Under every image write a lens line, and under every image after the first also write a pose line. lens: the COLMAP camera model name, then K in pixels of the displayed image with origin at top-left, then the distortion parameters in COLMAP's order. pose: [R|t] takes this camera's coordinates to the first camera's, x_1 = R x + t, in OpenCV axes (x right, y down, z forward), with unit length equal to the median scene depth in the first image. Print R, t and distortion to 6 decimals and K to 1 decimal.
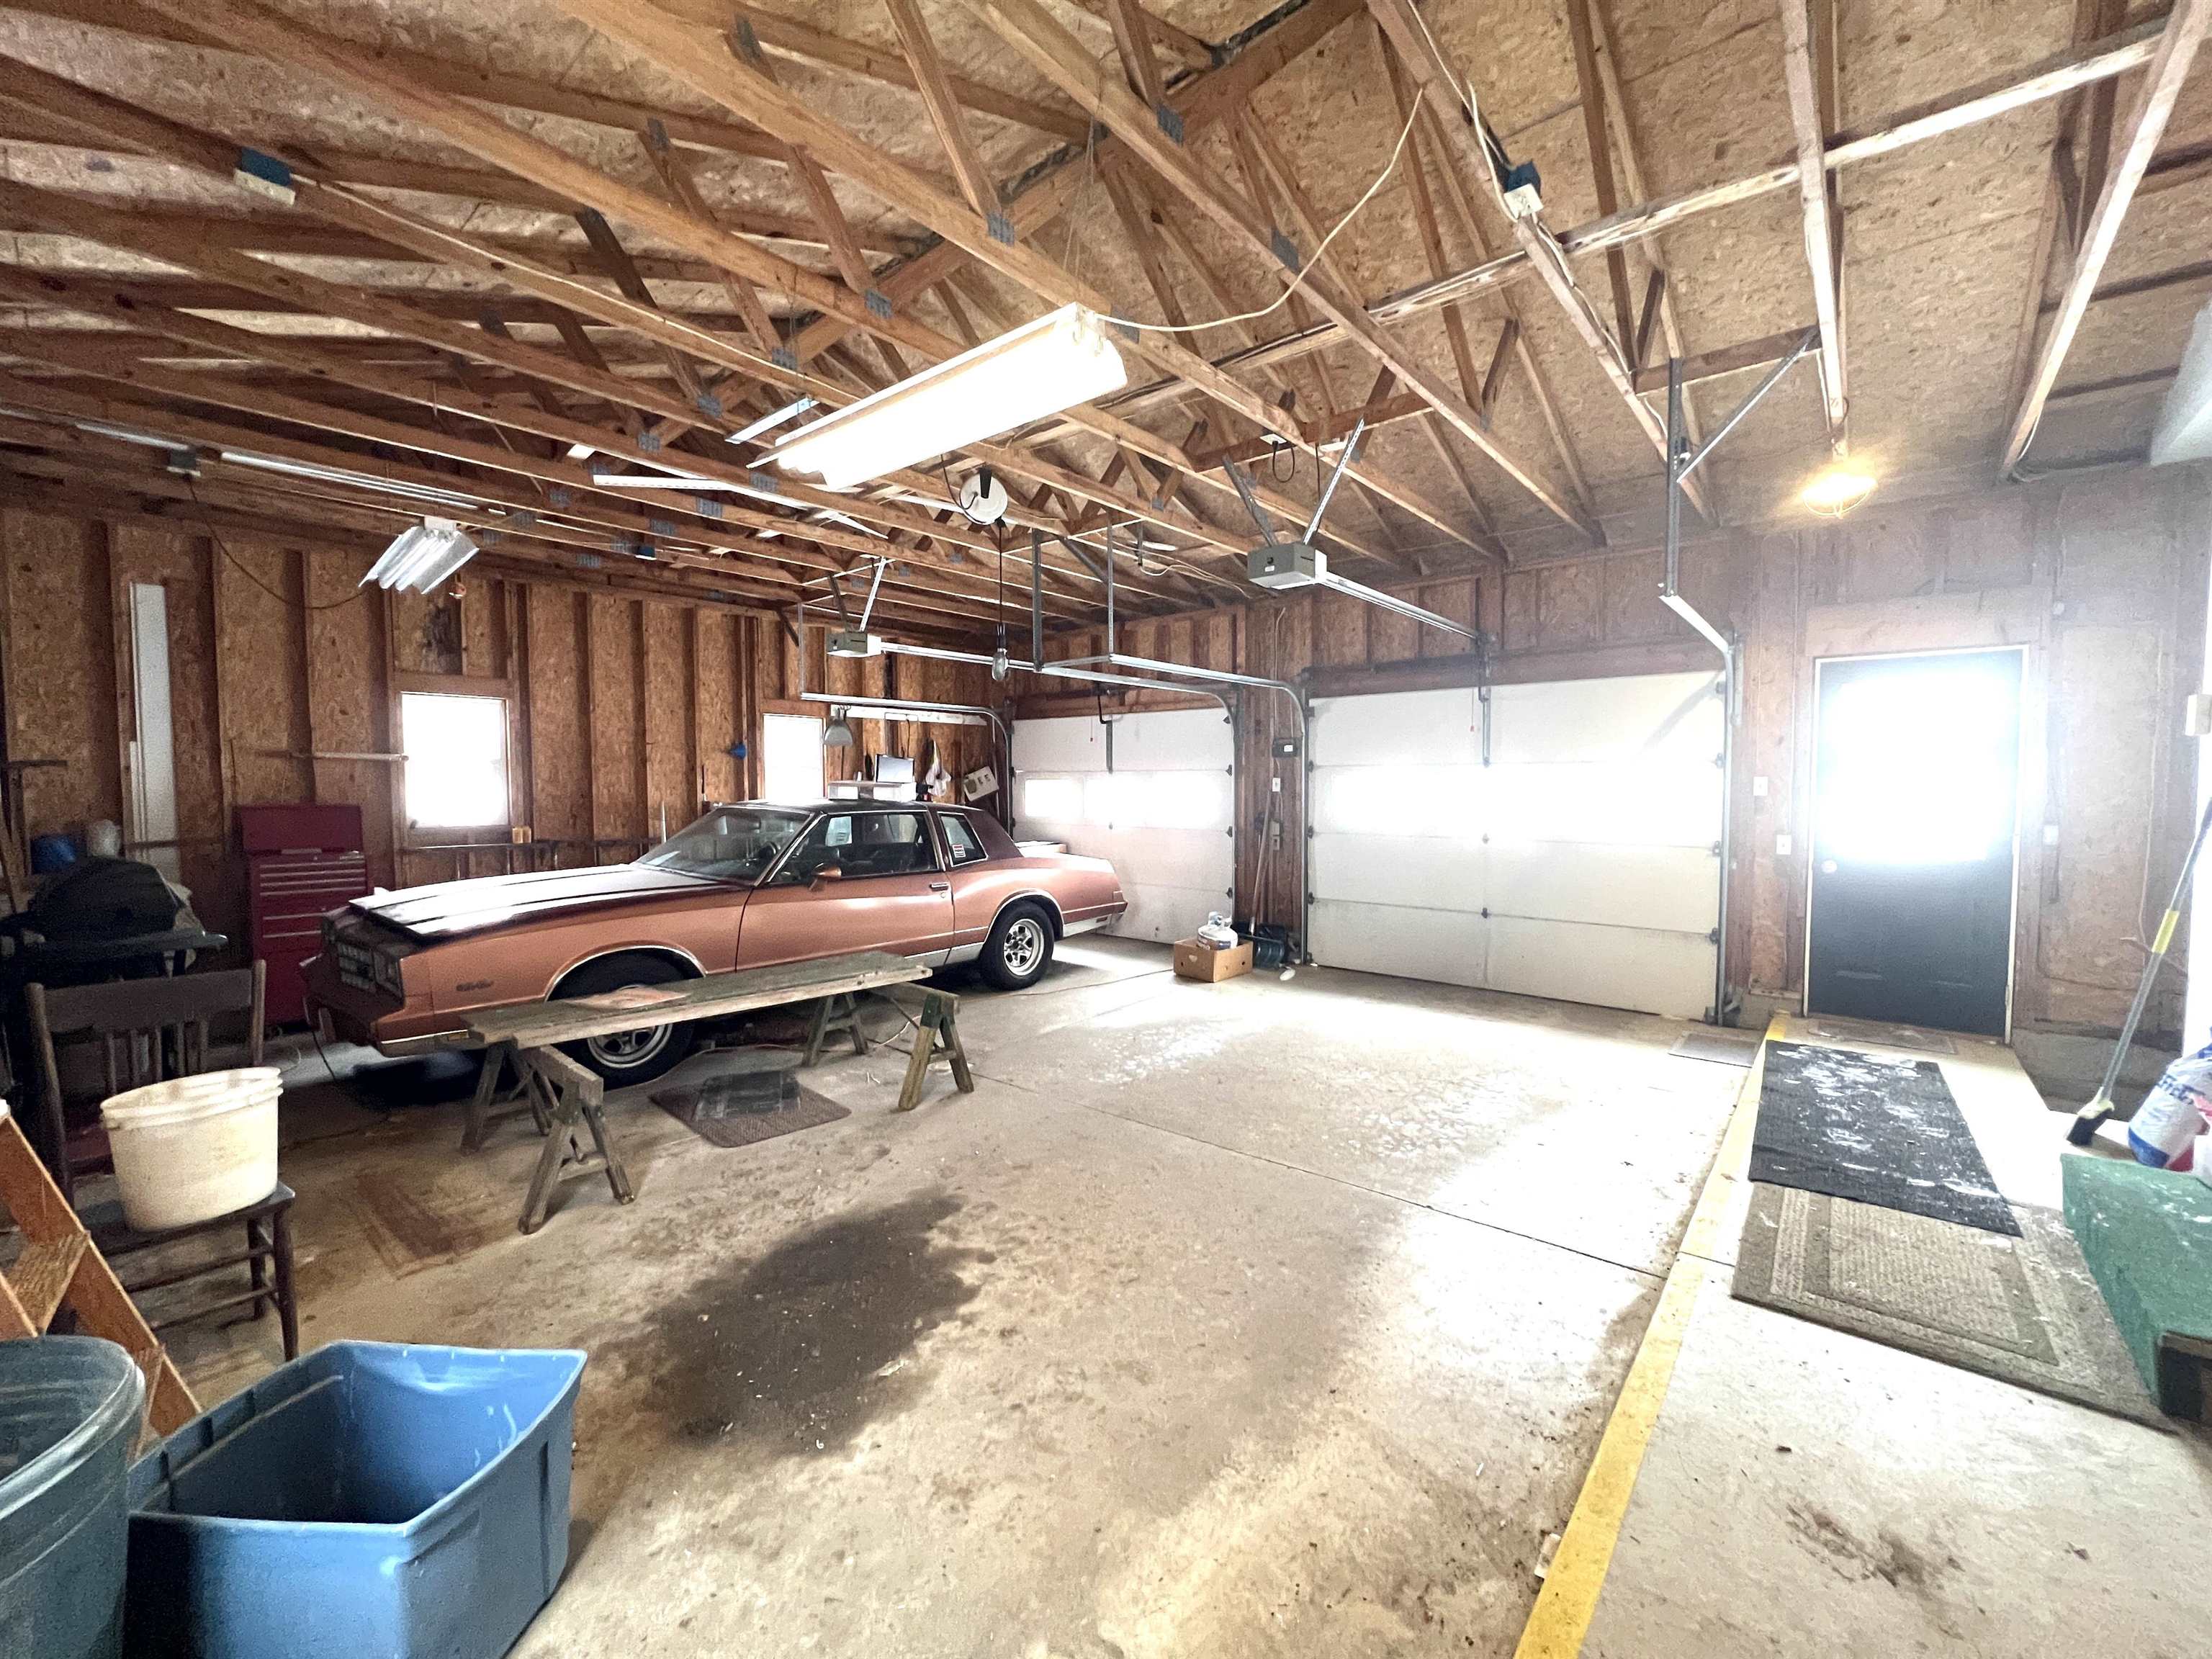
lens RADIAL K [[882.9, 0, 1100.0], [0, 882.9, 826.1], [0, 0, 1]] dist [-0.005733, 0.000683]
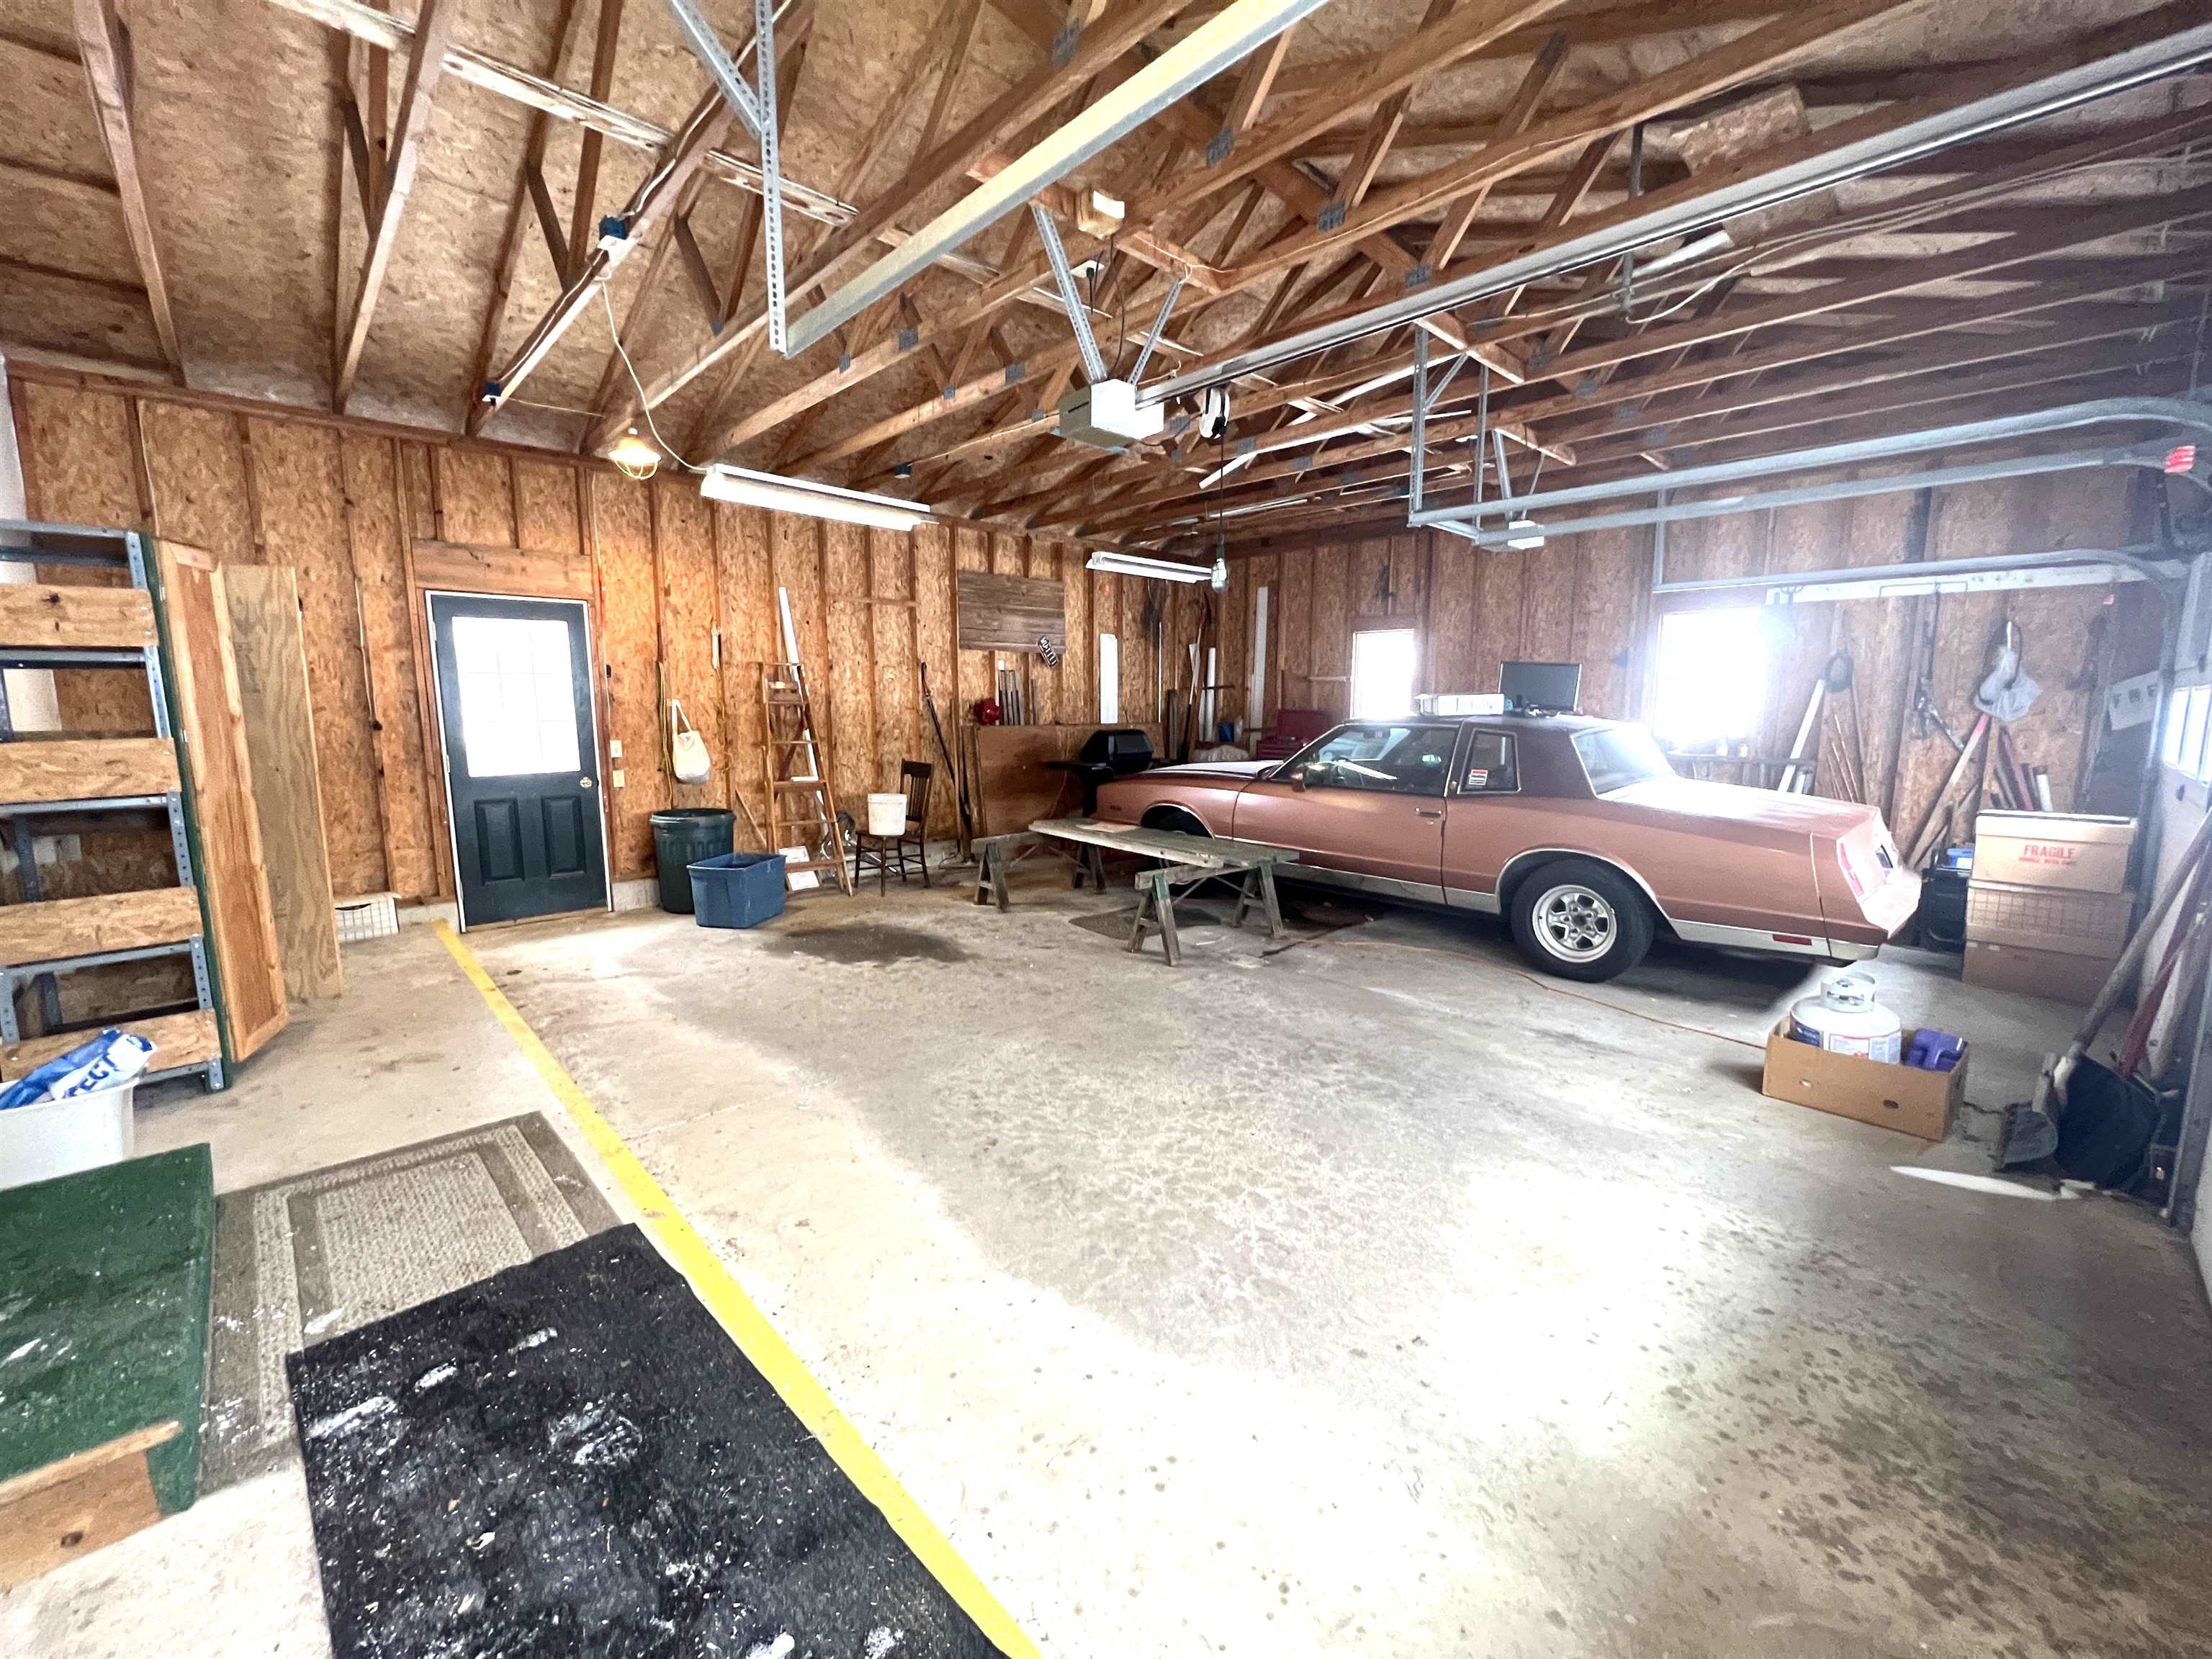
lens RADIAL K [[886.0, 0, 1098.0], [0, 886.0, 828.0], [0, 0, 1]] dist [-0.009753, 0.000352]
pose [[-0.100848, 0.144045, -0.984419, 1.442834], [-0.050775, 0.987429, 0.149687, -0.062784], [0.993605, 0.065079, -0.092266, 1.499063]]
